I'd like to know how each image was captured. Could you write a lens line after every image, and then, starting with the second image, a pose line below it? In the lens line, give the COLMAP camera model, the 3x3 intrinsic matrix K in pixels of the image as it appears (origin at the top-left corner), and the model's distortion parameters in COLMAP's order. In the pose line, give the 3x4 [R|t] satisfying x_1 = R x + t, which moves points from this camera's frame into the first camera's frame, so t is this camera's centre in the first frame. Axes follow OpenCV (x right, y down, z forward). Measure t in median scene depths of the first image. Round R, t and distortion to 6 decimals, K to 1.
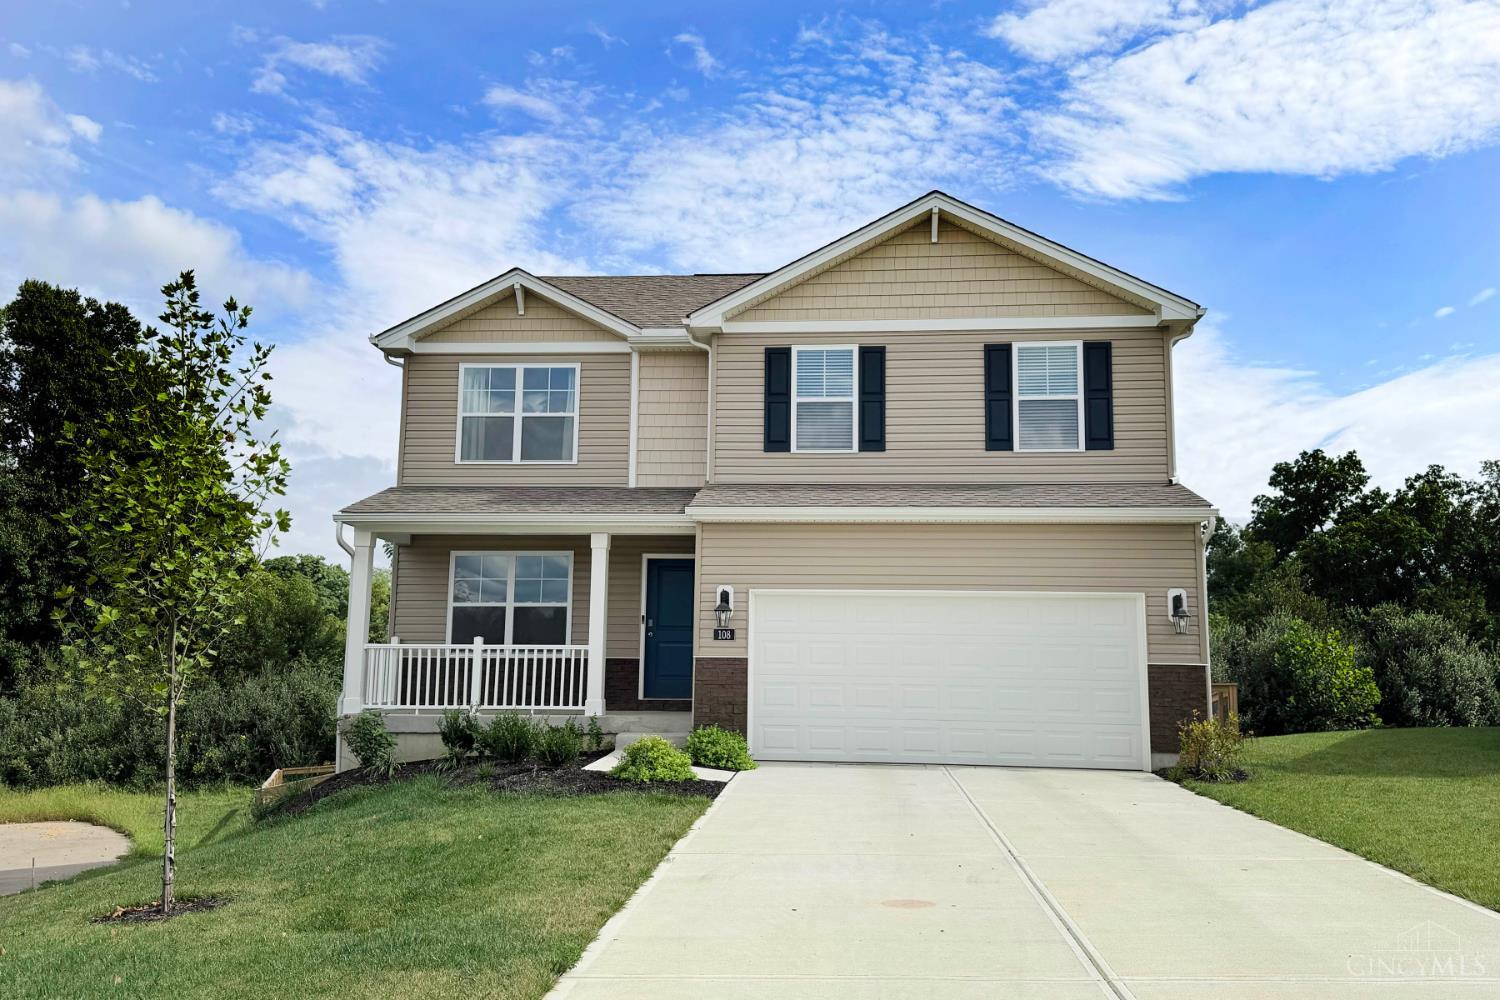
lens RADIAL K [[1304.6, 0, 750.0], [0, 1304.6, 500.0], [0, 0, 1]] dist [0.061470, -0.007648]
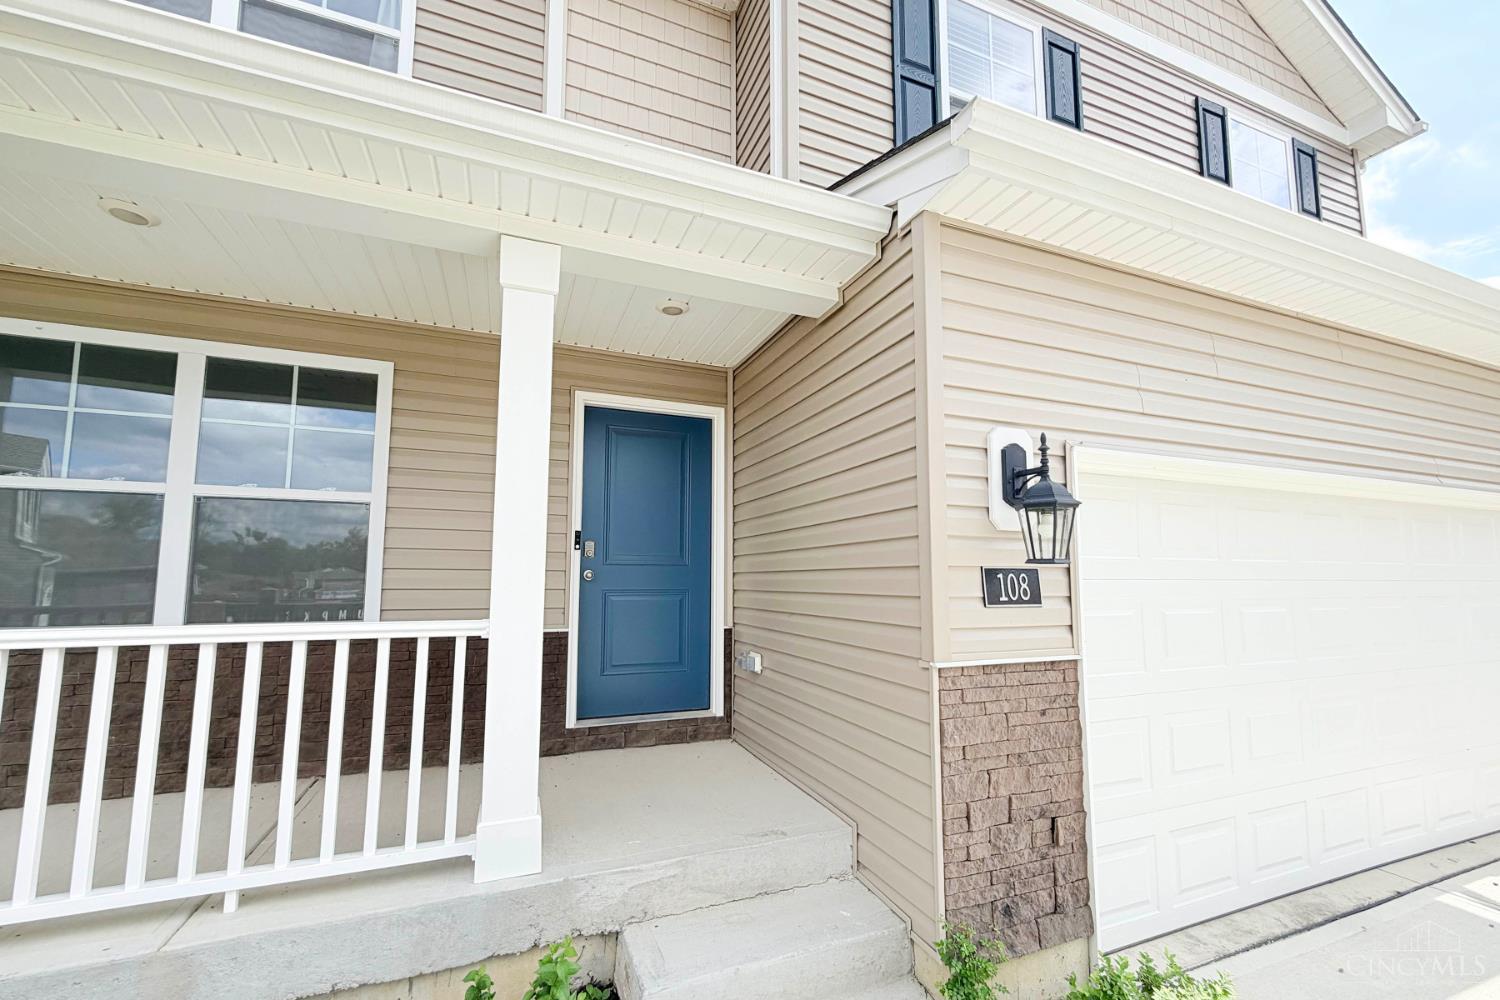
lens RADIAL K [[608.8, 0, 745.3], [0, 608.8, 524.3], [0, 0, 1]] dist [0.001146, 0.000111]
pose [[0.888624, 0.028680, 0.457738, -0.121720], [-0.049523, 0.998208, 0.033597, 0.074591], [-0.455954, -0.052524, 0.888452, 0.774945]]
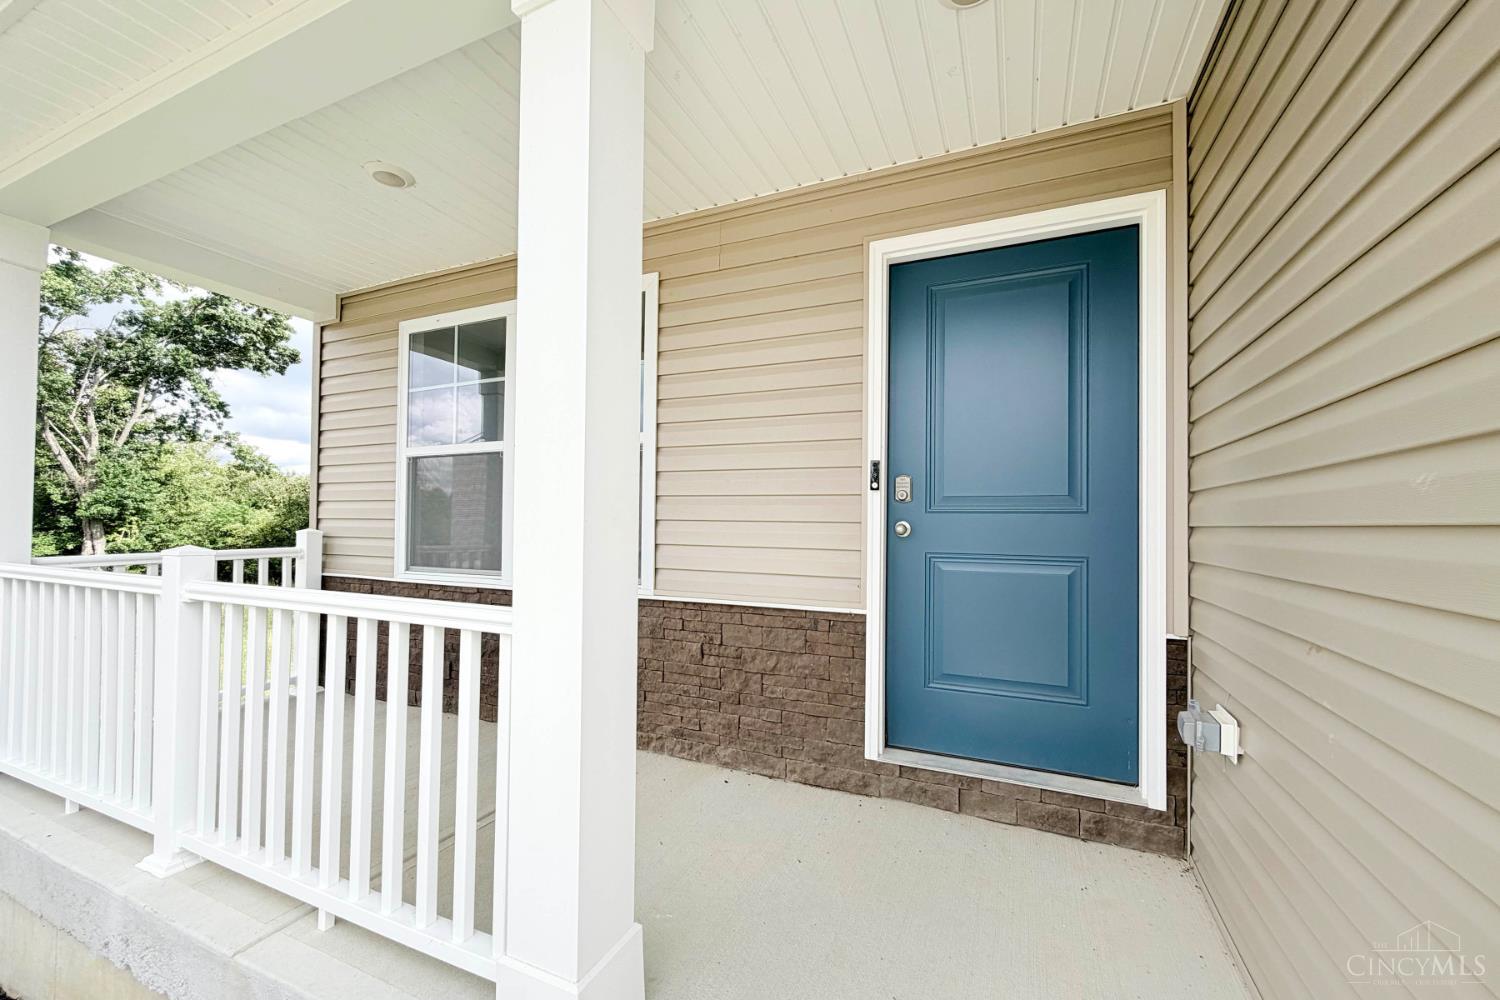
lens RADIAL K [[593.7, 0, 743.8], [0, 593.7, 512.4], [0, 0, 1]] dist [-0.000613, -0.000075]
pose [[0.949178, -0.012878, -0.314477, -0.067033], [0.049571, 0.992809, 0.108962, 0.081850], [0.310813, -0.119013, 0.942991, 0.847788]]
